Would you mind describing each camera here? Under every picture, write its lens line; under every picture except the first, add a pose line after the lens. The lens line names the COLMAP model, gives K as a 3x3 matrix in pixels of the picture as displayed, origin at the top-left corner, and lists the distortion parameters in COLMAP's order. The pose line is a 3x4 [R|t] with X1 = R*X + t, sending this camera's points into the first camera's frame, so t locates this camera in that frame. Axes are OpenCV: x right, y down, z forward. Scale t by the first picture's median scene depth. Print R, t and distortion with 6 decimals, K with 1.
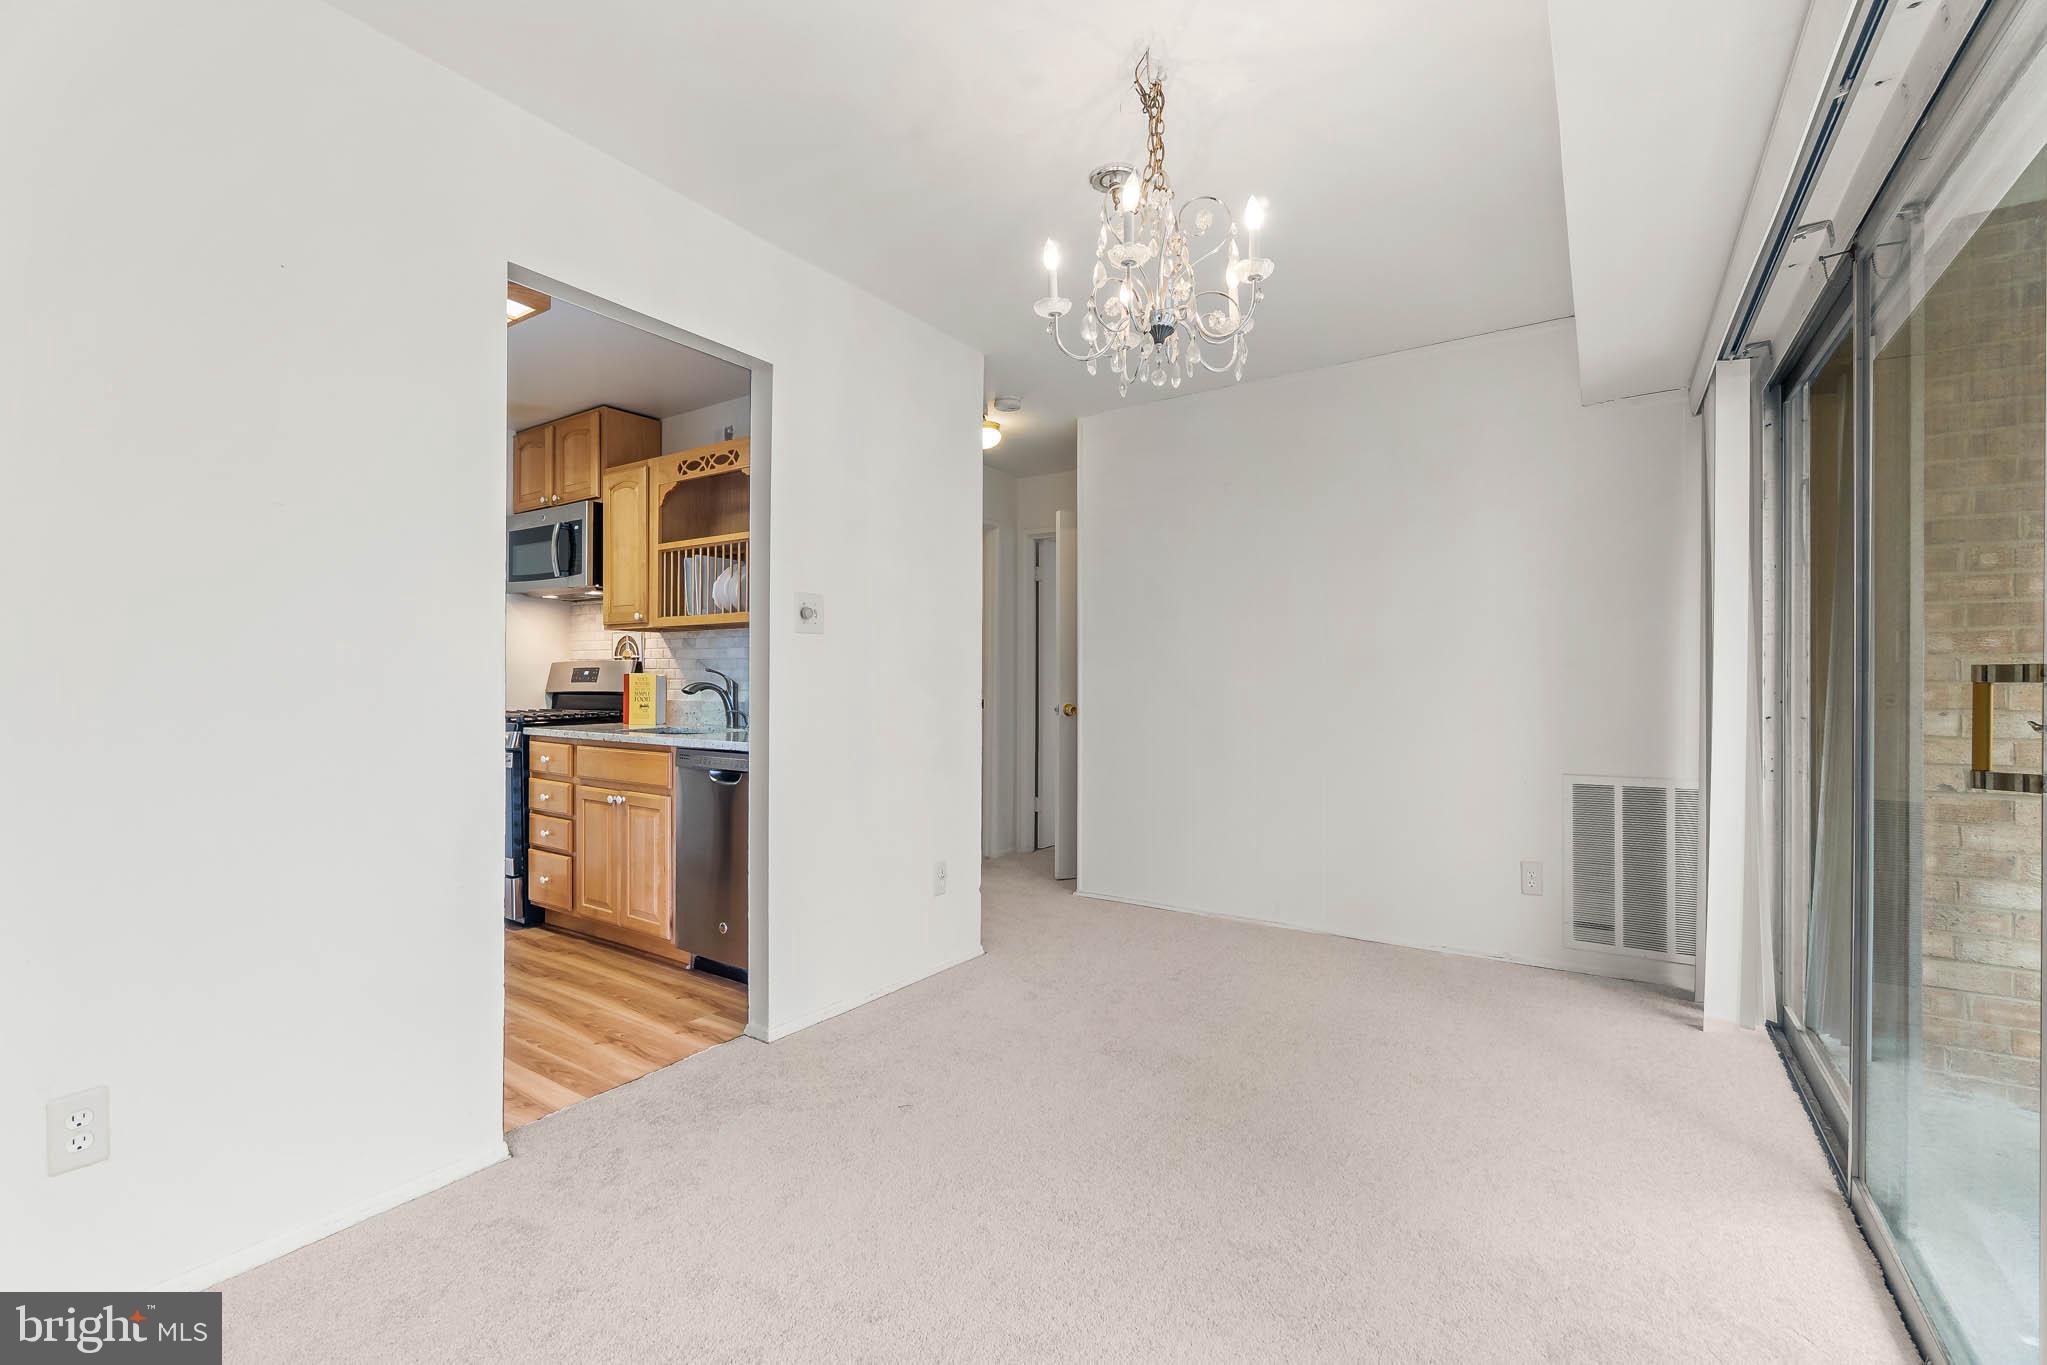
lens RADIAL K [[880.9, 0, 1018.1], [0, 880.9, 683.0], [0, 0, 1]] dist [-0.004016, 0.000108]
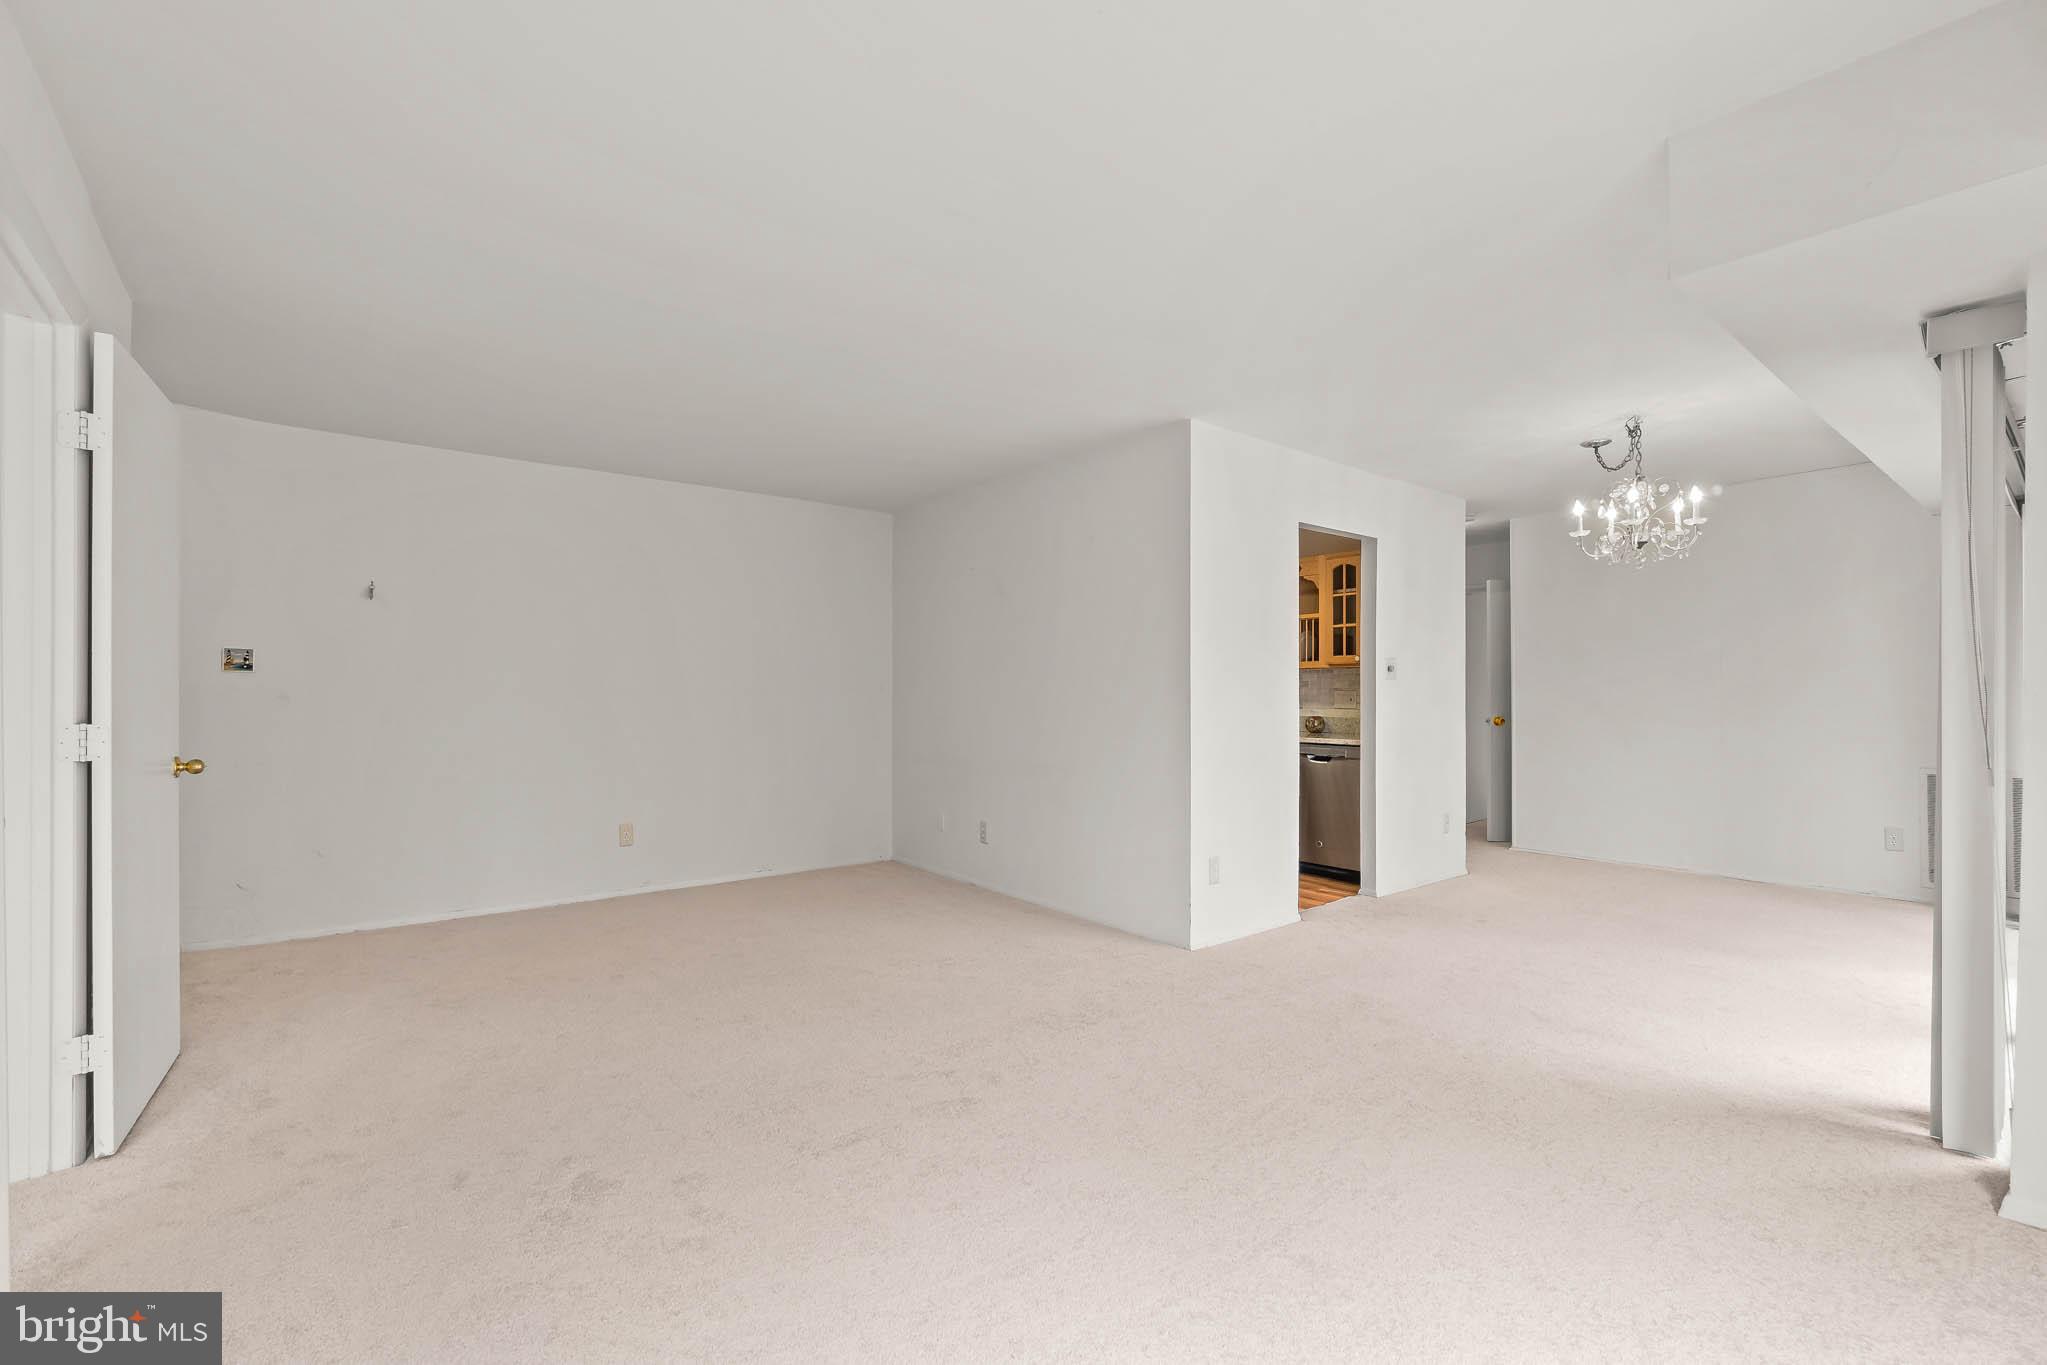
lens RADIAL K [[897.5, 0, 1016.3], [0, 897.5, 691.4], [0, 0, 1]] dist [-0.004534, 0.000271]
pose [[0.954453, -0.004443, -0.298329, -0.304465], [0.005311, 0.999984, 0.002102, -0.028948], [0.298315, -0.003591, 0.954461, -0.727517]]
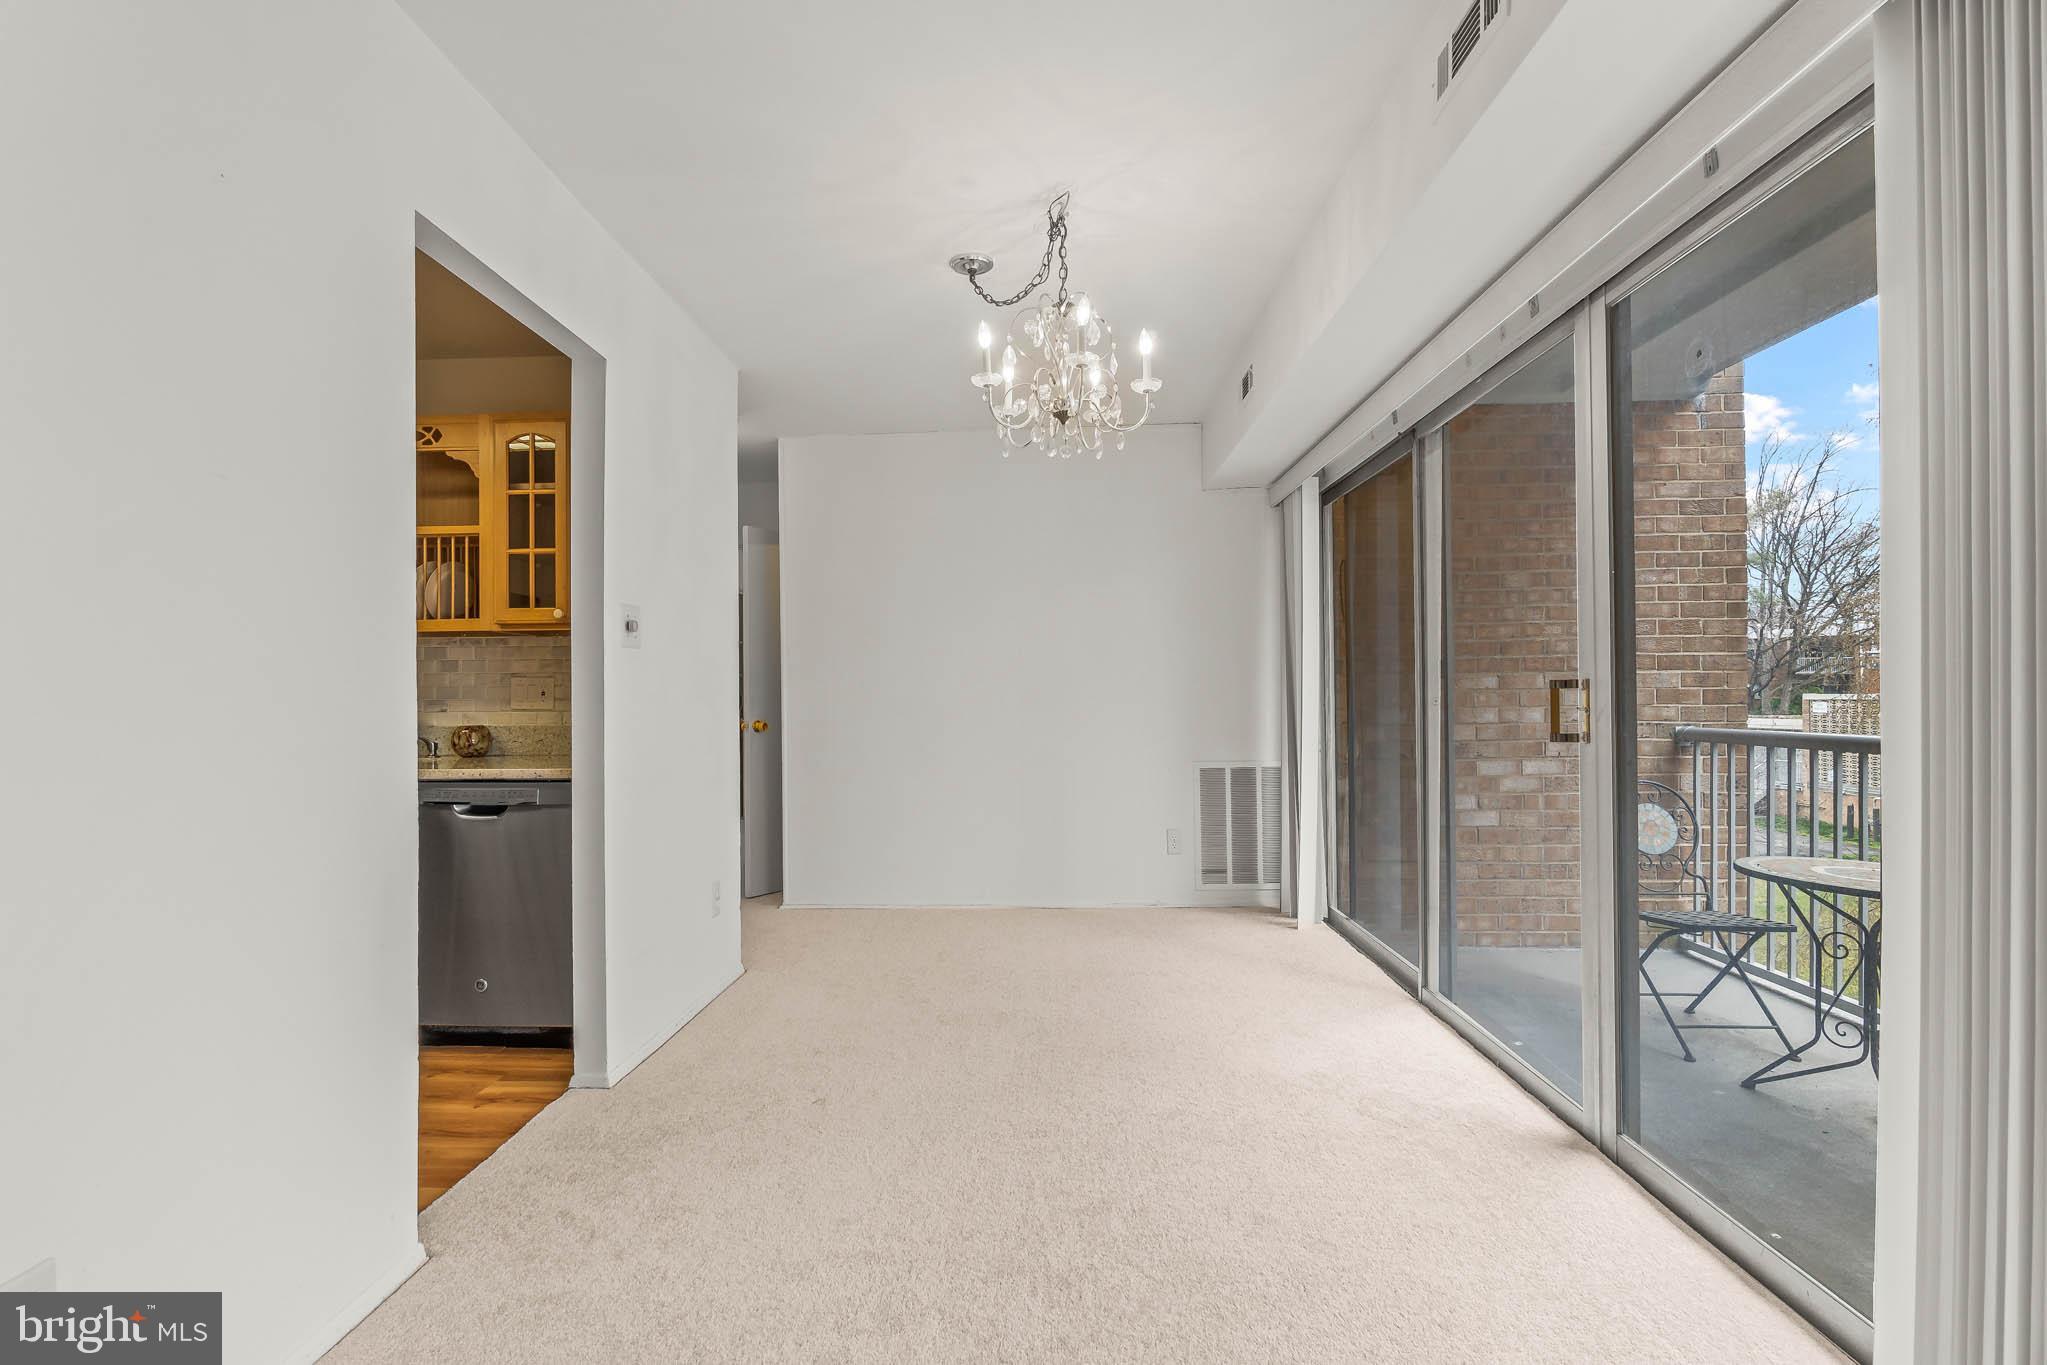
lens RADIAL K [[897.5, 0, 1016.3], [0, 897.5, 691.4], [0, 0, 1]] dist [-0.004534, 0.000271]
pose [[0.849957, -0.007084, 0.526805, -0.281869], [0.012087, 0.999909, -0.006055, 0.000920], [-0.526714, 0.011514, 0.849965, -0.022884]]
